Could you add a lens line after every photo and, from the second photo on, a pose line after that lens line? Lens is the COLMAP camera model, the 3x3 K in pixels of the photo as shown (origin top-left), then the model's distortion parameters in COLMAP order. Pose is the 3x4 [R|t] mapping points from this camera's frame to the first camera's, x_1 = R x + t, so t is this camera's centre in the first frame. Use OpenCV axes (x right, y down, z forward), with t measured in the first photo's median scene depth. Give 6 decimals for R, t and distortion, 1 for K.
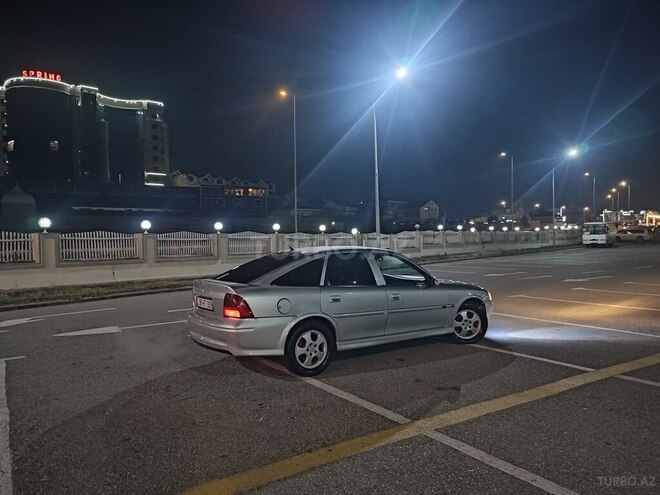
lens RADIAL K [[477.0, 0, 330.0], [0, 477.0, 247.5], [0, 0, 1]] dist [0.022688, -0.014044]
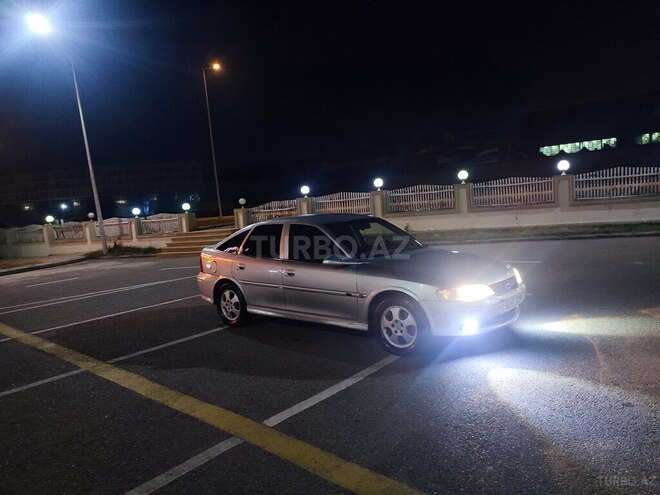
lens RADIAL K [[477.0, 0, 330.0], [0, 477.0, 247.5], [0, 0, 1]] dist [0.022688, -0.014044]
pose [[0.262787, 0.082425, -0.961327, 1.092178], [0.063671, 0.992691, 0.102519, -0.036582], [0.962751, -0.088149, 0.255618, 0.880292]]
